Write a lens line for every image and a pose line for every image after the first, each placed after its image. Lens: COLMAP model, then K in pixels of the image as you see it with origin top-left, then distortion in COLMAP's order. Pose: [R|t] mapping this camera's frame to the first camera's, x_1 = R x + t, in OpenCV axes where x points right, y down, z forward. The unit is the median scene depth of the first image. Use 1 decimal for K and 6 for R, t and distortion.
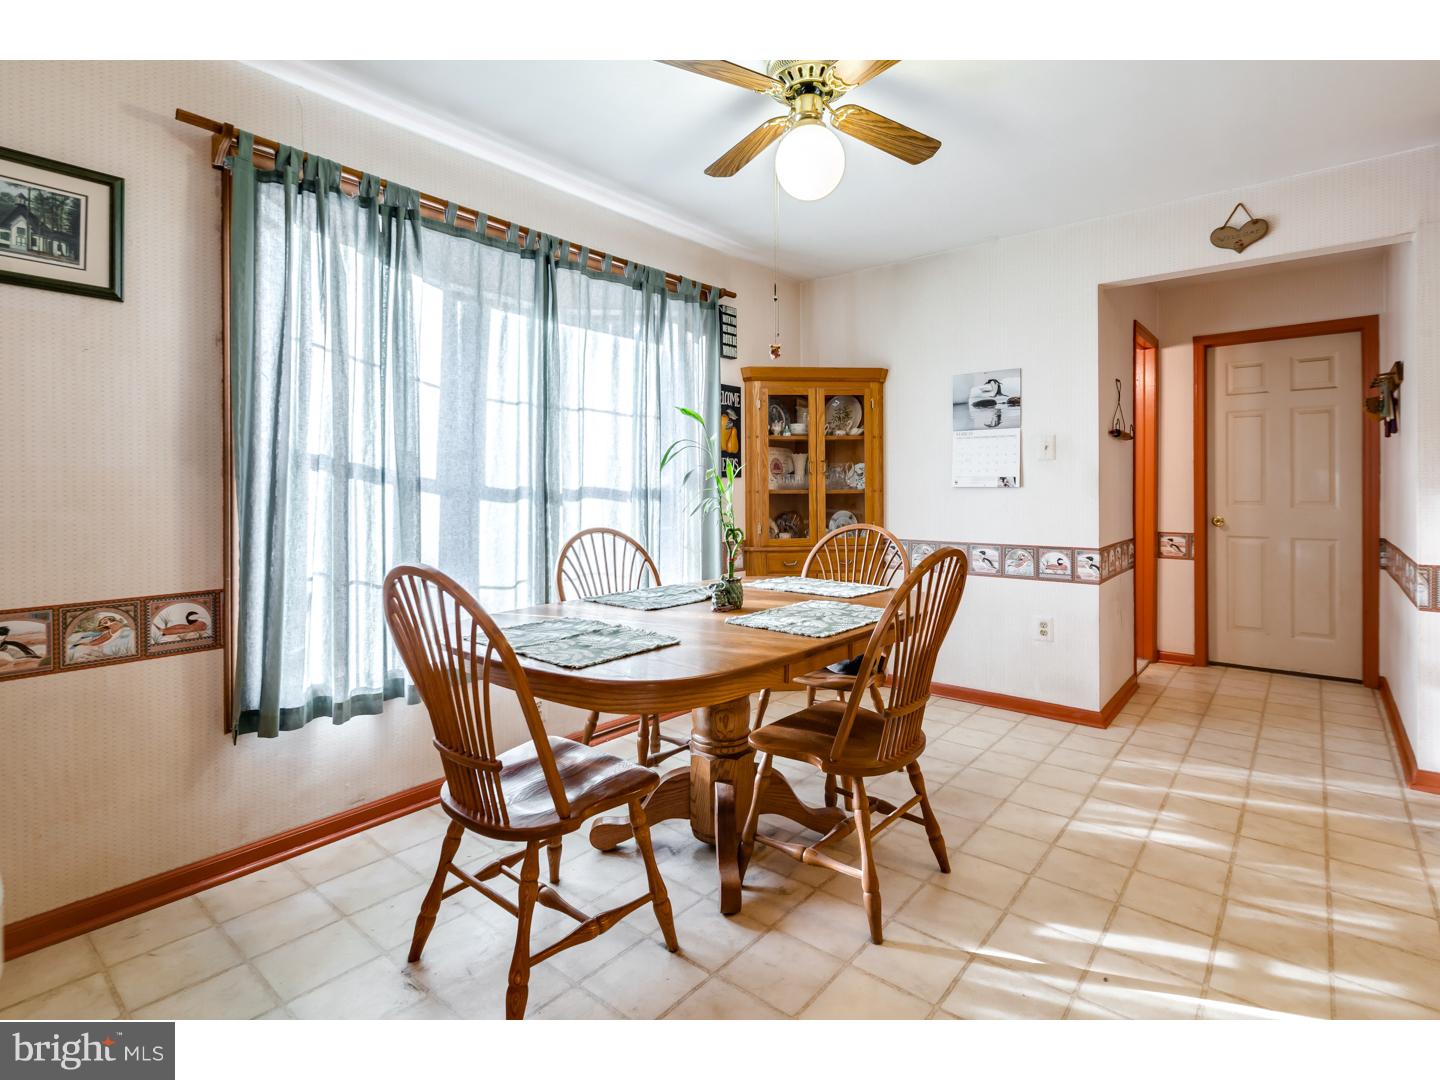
lens RADIAL K [[697.0, 0, 731.1], [0, 697.0, 478.7], [0, 0, 1]] dist [0.001139, -0.000726]
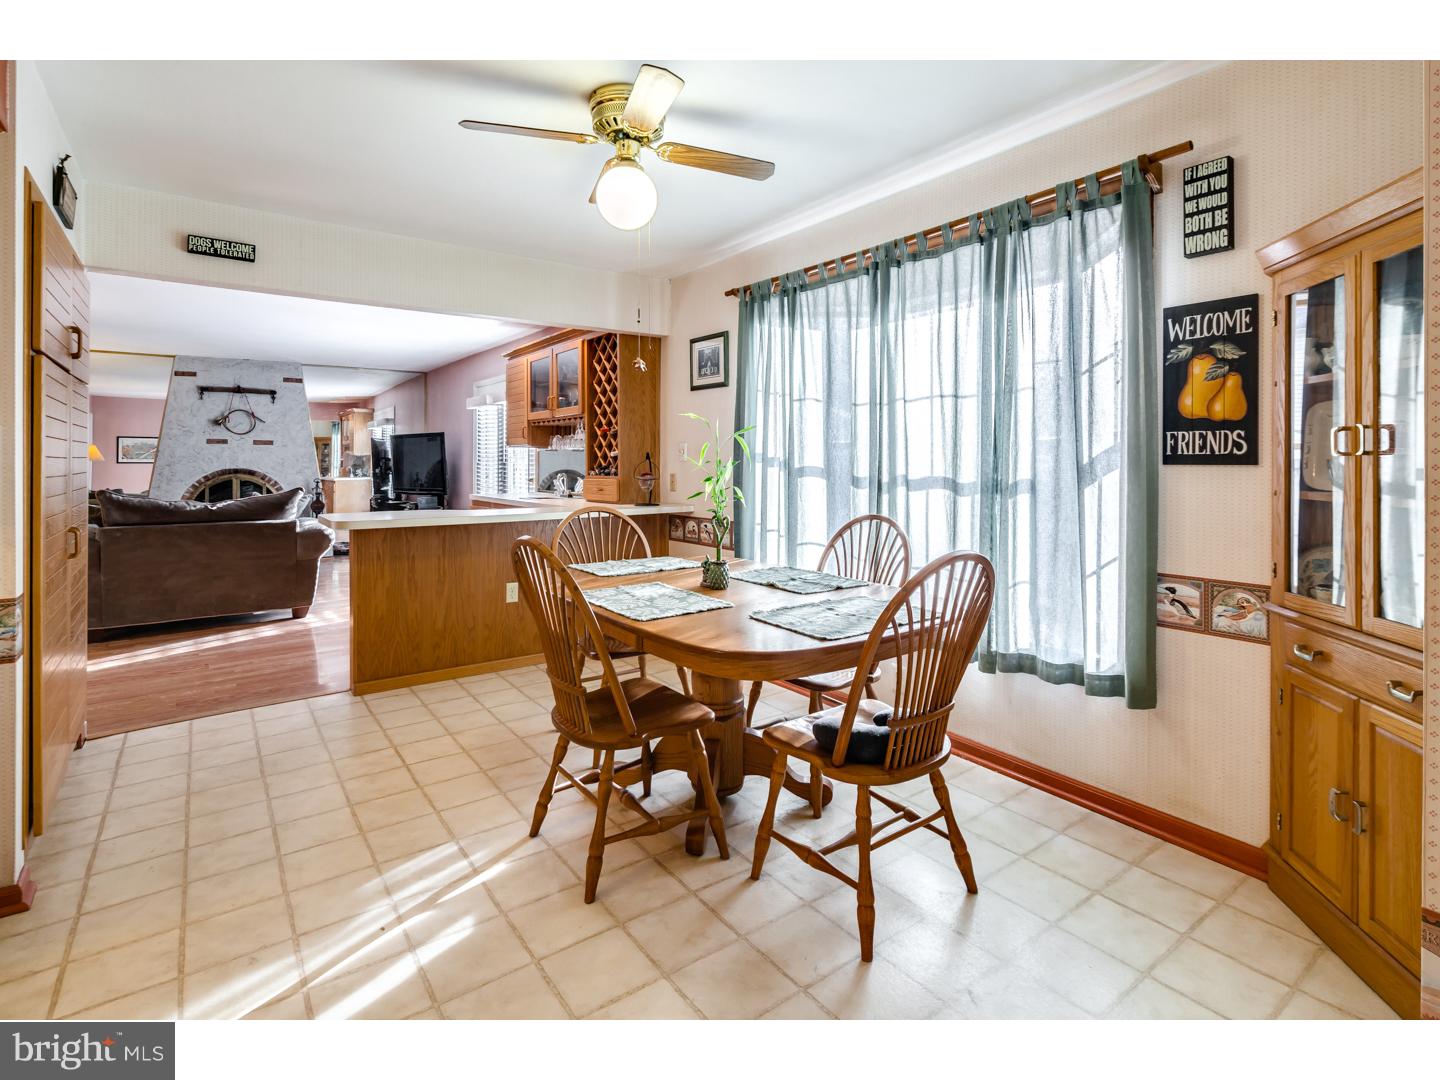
lens RADIAL K [[692.0, 0, 726.7], [0, 692.0, 459.1], [0, 0, 1]] dist [-0.004902, -0.000968]
pose [[-0.229595, -0.018579, -0.973109, 0.674550], [-0.009920, 0.999811, -0.016748, 0.006182], [0.973236, 0.005808, -0.229736, 0.811217]]
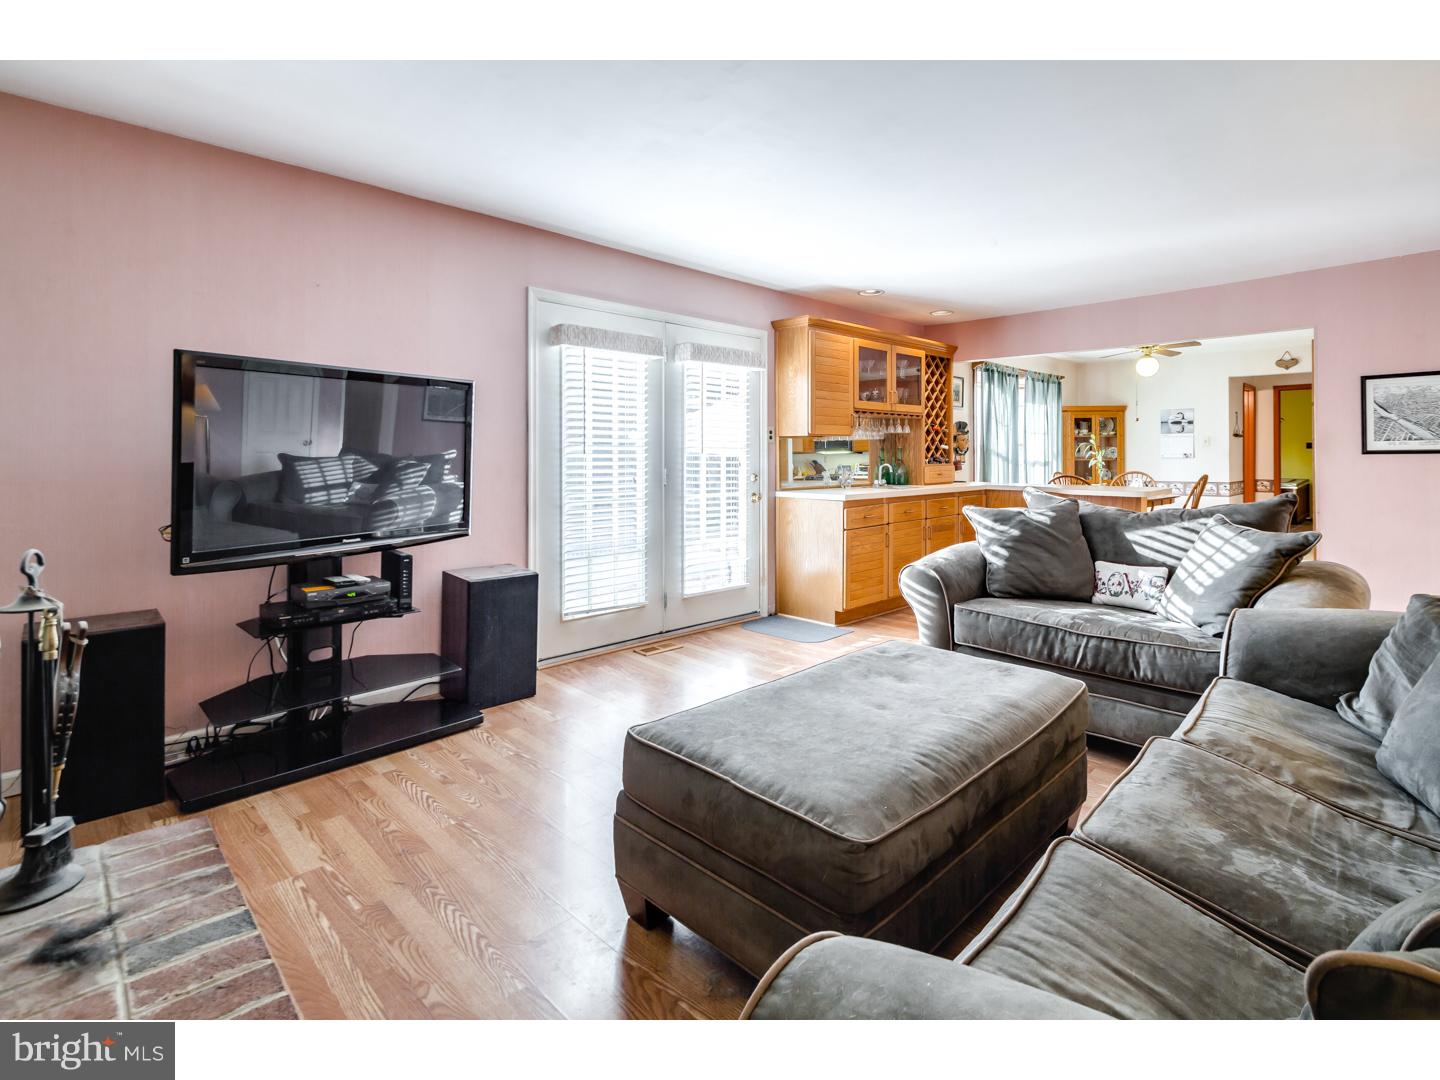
lens RADIAL K [[700.6, 0, 723.9], [0, 700.6, 447.9], [0, 0, 1]] dist [0.001956, 0.000065]
pose [[0.994627, -0.003110, -0.103475, -0.960608], [0.002934, 0.999994, -0.001859, -0.022581], [0.103480, 0.001546, 0.994630, -1.598802]]
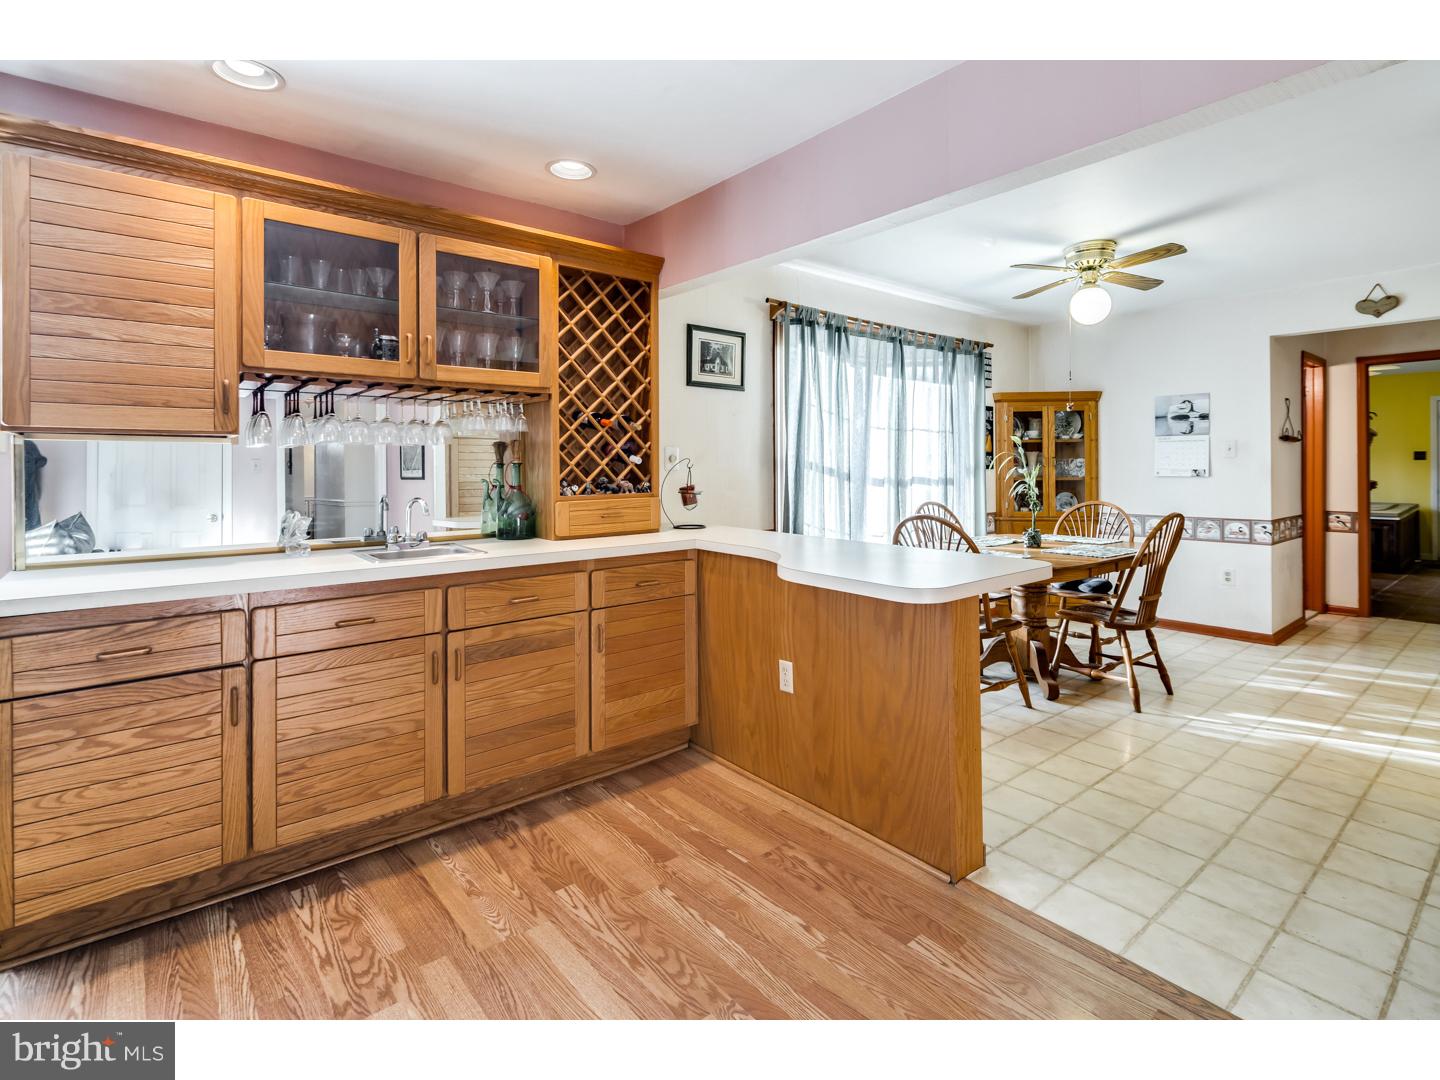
lens RADIAL K [[692.0, 0, 726.7], [0, 692.0, 459.1], [0, 0, 1]] dist [-0.004902, -0.000968]
pose [[0.980983, -0.002381, -0.194081, -0.278219], [0.002273, 0.999997, -0.000778, -0.025067], [0.194082, 0.000322, 0.980985, -0.573834]]
